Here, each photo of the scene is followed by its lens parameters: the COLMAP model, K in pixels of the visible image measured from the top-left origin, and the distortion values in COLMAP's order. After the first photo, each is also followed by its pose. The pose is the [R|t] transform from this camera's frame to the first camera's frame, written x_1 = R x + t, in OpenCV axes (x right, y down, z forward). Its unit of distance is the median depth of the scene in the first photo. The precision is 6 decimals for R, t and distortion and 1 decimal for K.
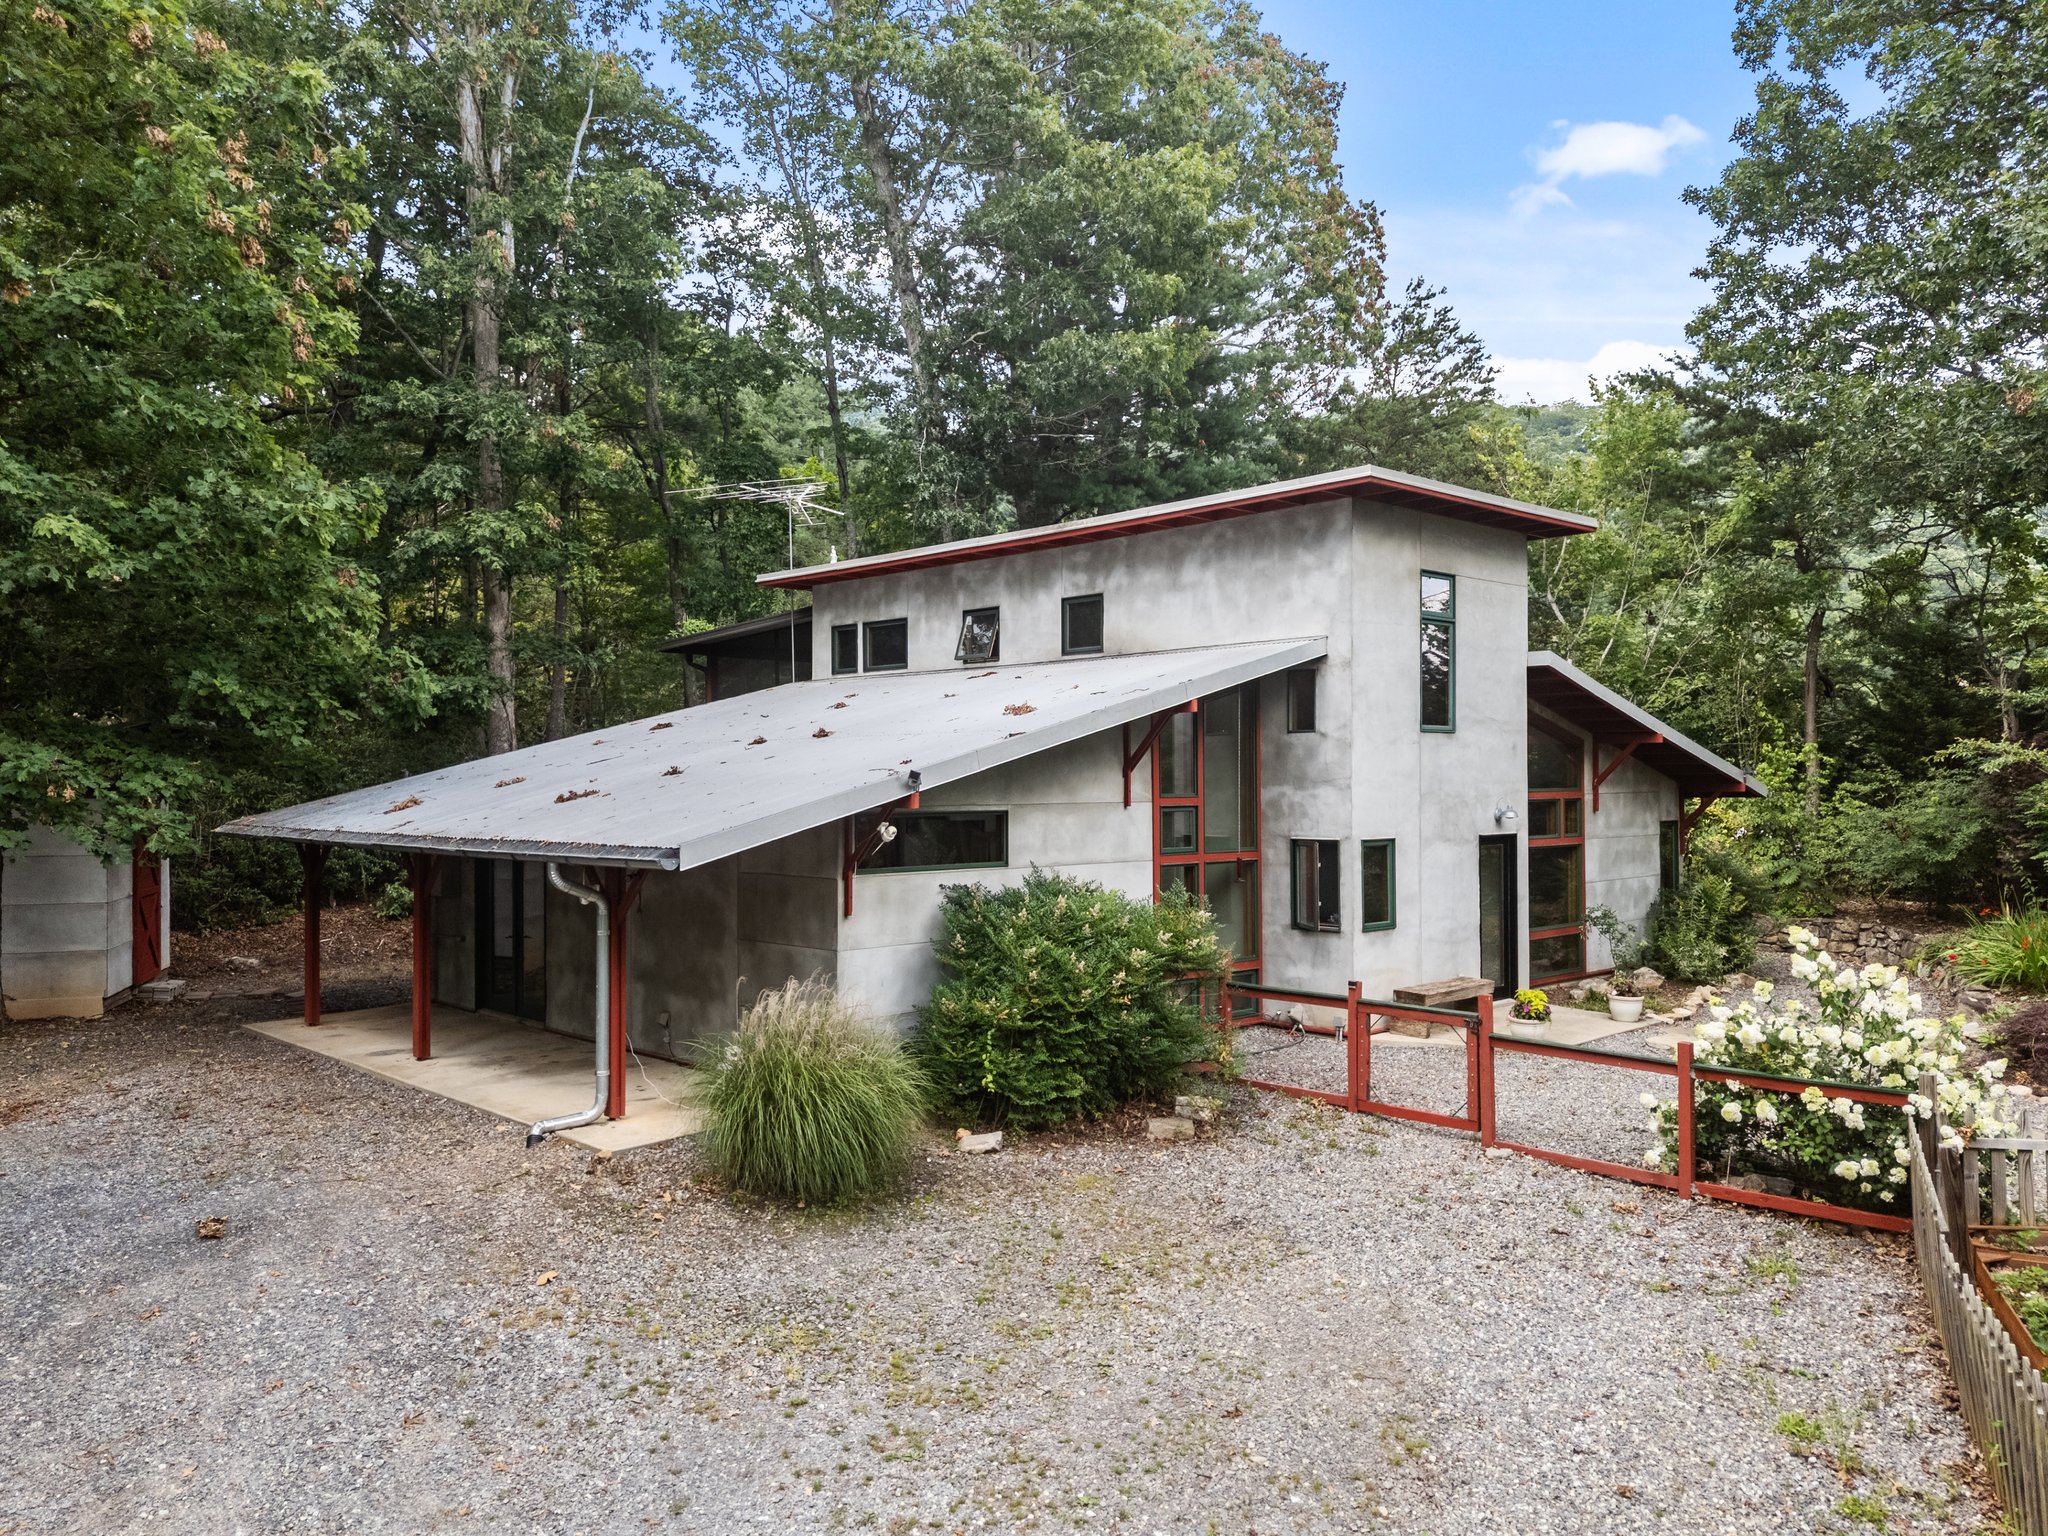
lens RADIAL K [[1512.7, 0, 1024.0], [0, 1512.7, 768.0], [0, 0, 1]] dist [0.100239, -0.113360]
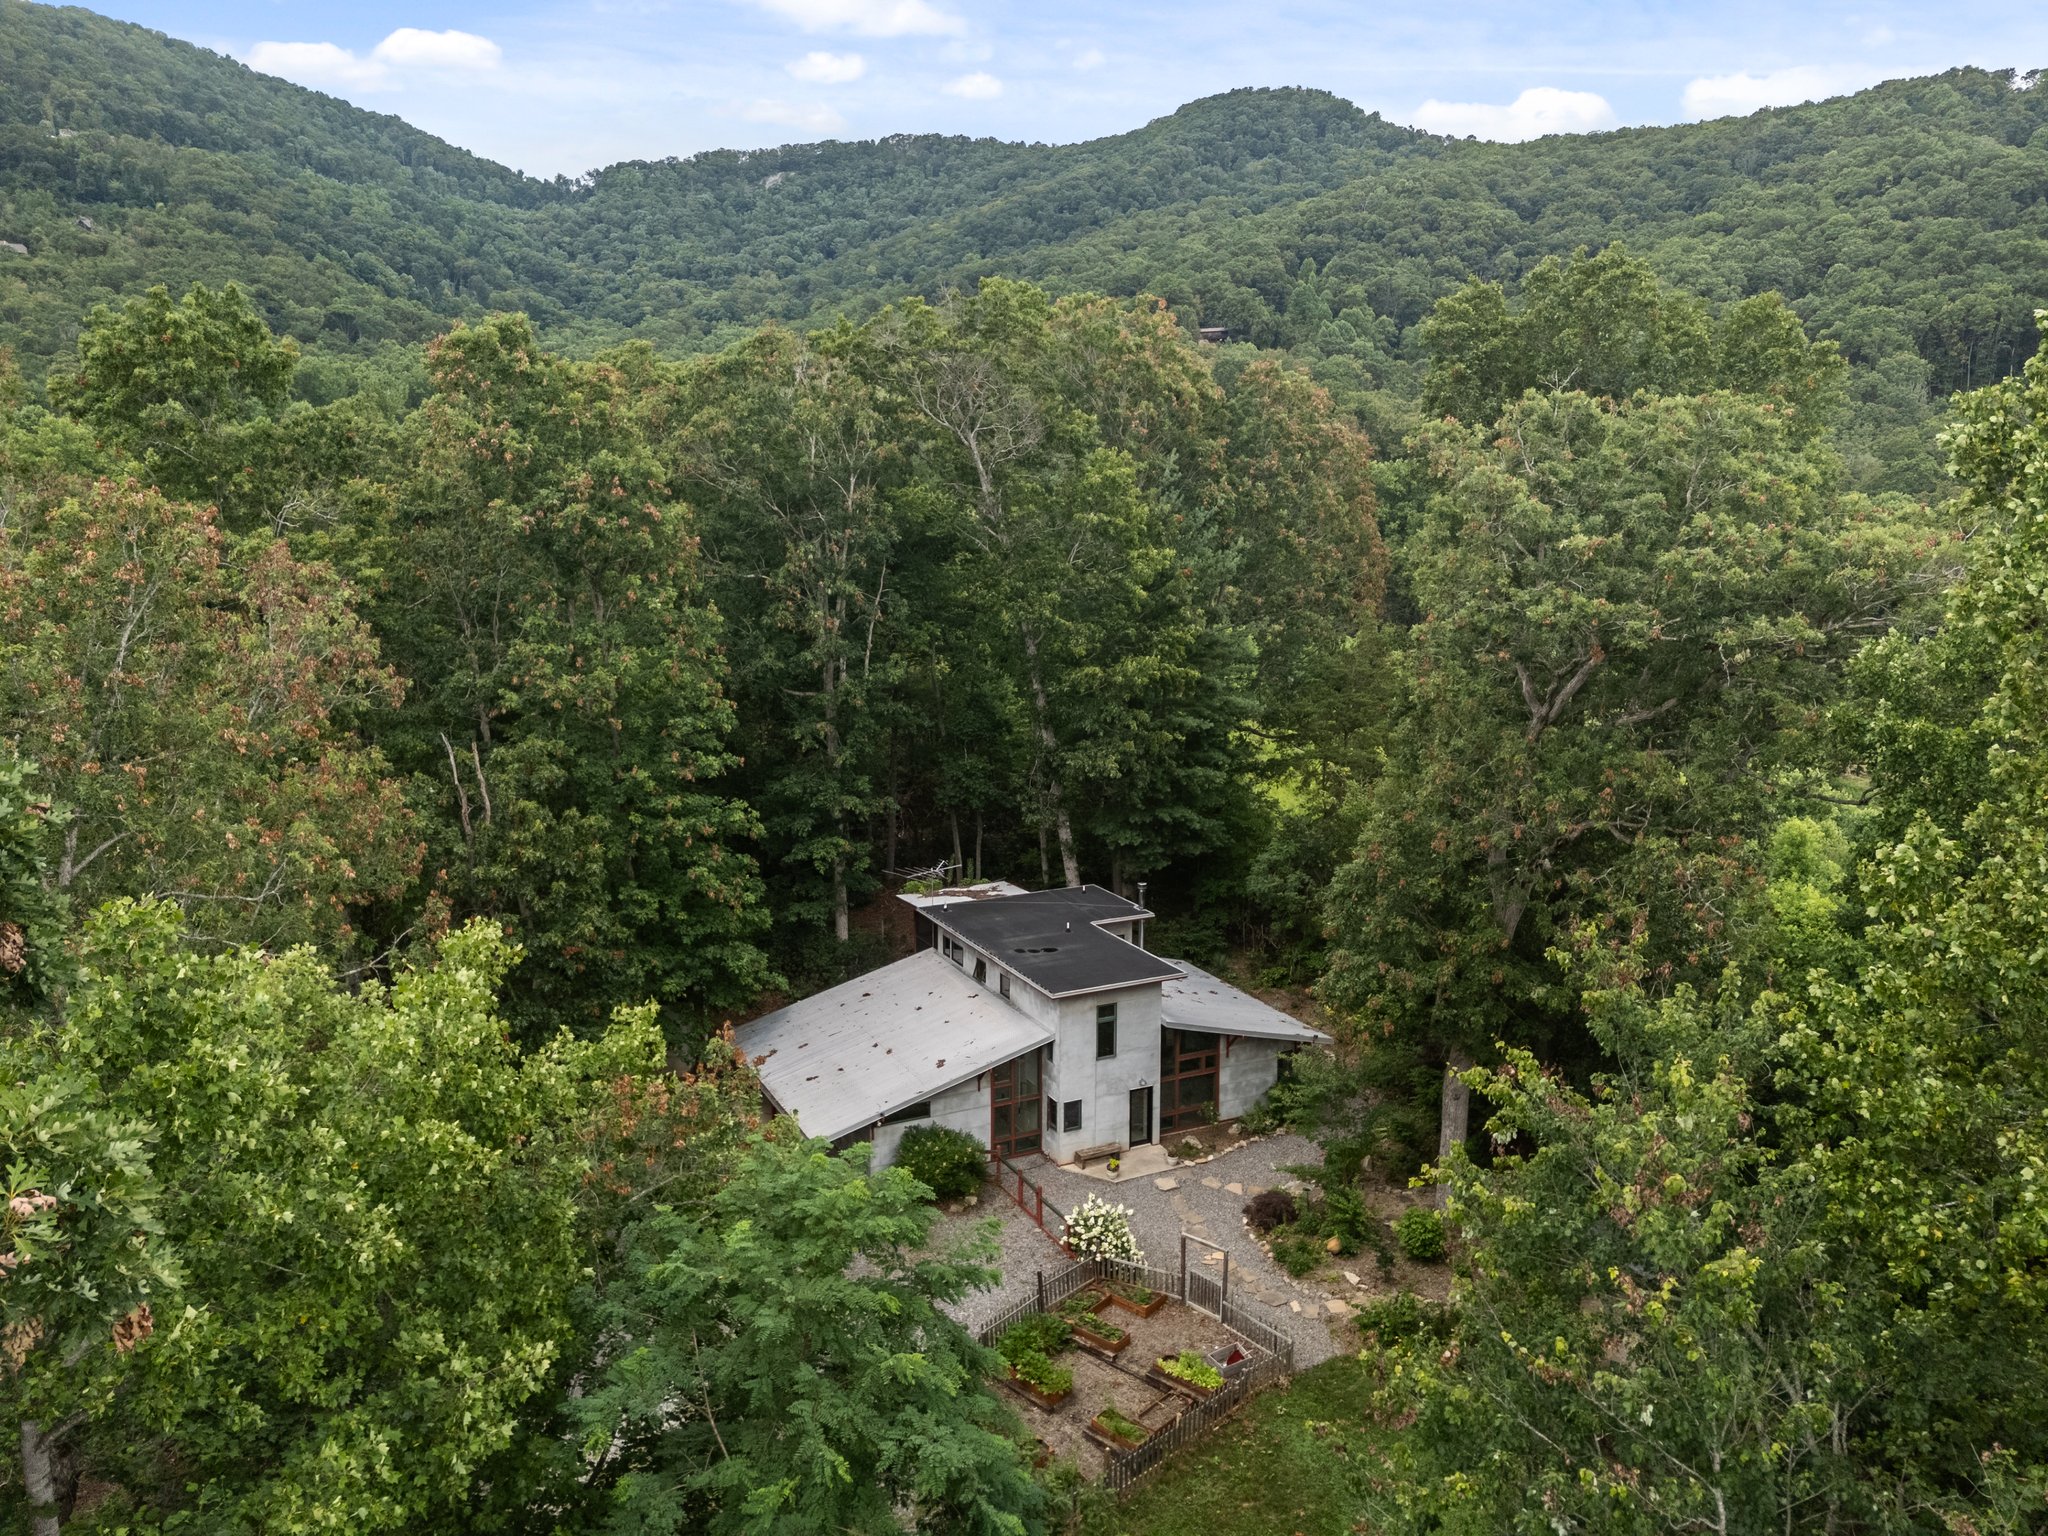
lens RADIAL K [[1530.8, 0, 1024.0], [0, 1530.8, 768.0], [0, 0, 1]] dist [0.080887, -0.002499]
pose [[0.953548, 0.062472, -0.294692, 0.936875], [-0.003681, 0.980603, 0.195970, -1.114854], [0.301218, -0.185783, 0.935282, -1.606120]]
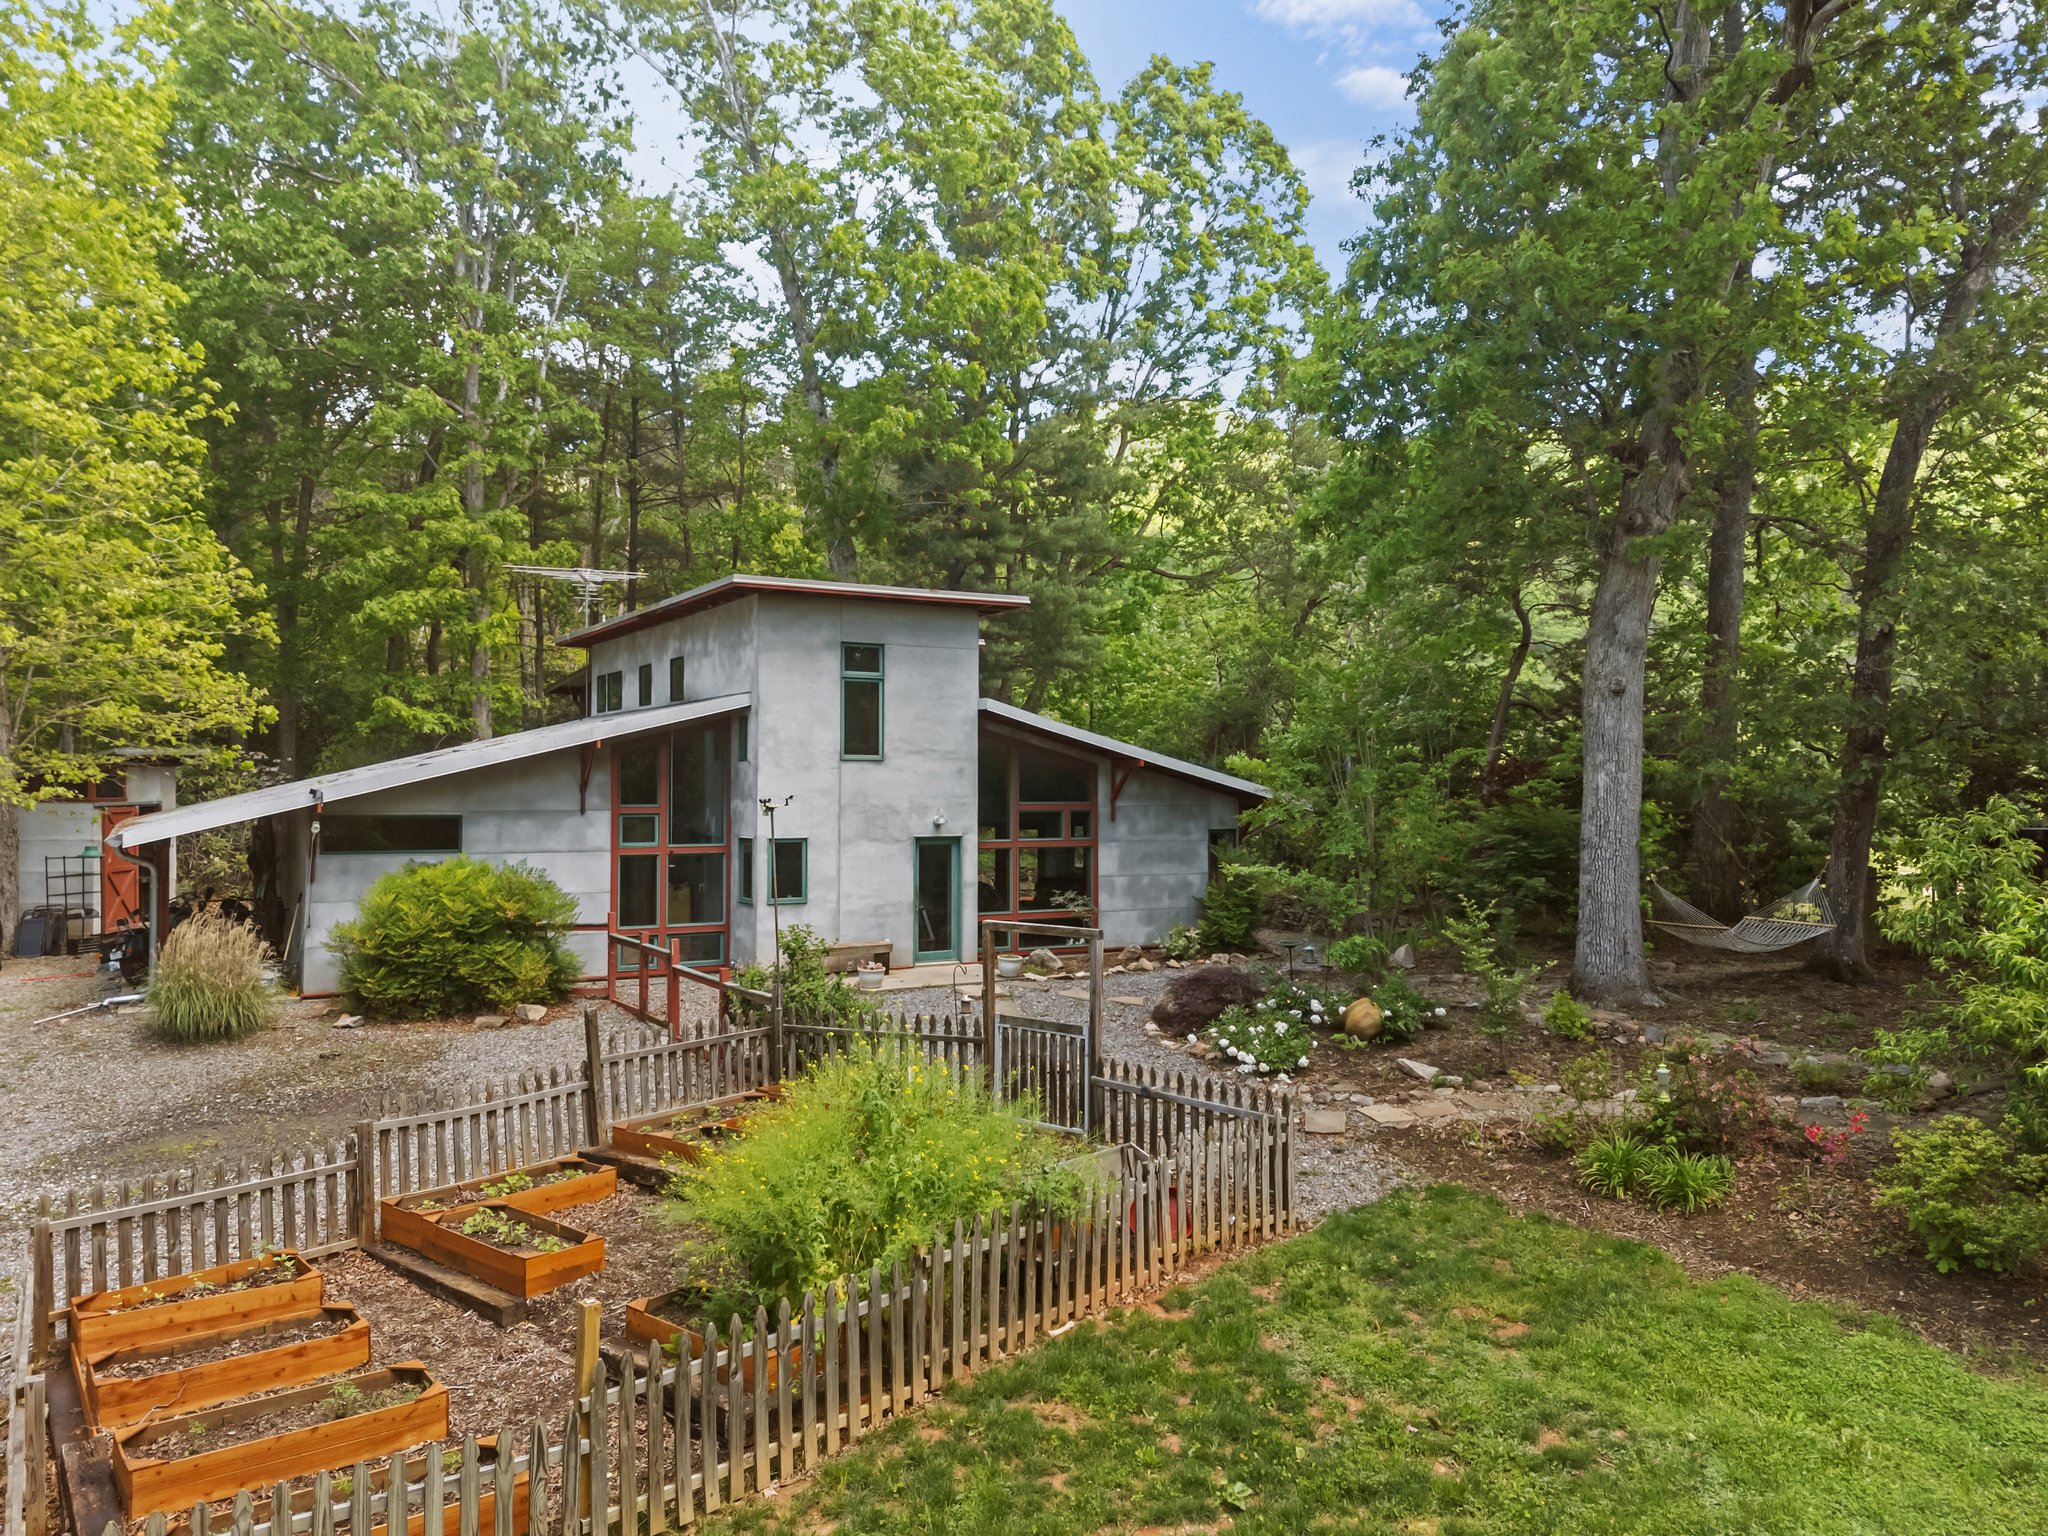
lens RADIAL K [[1530.8, 0, 1024.0], [0, 1530.8, 768.0], [0, 0, 1]] dist [0.080887, -0.002499]
pose [[0.970015, 0.003606, -0.243020, 0.752261], [-0.004312, 0.999988, -0.002373, -0.014103], [0.243008, 0.003350, 0.970018, -0.292809]]
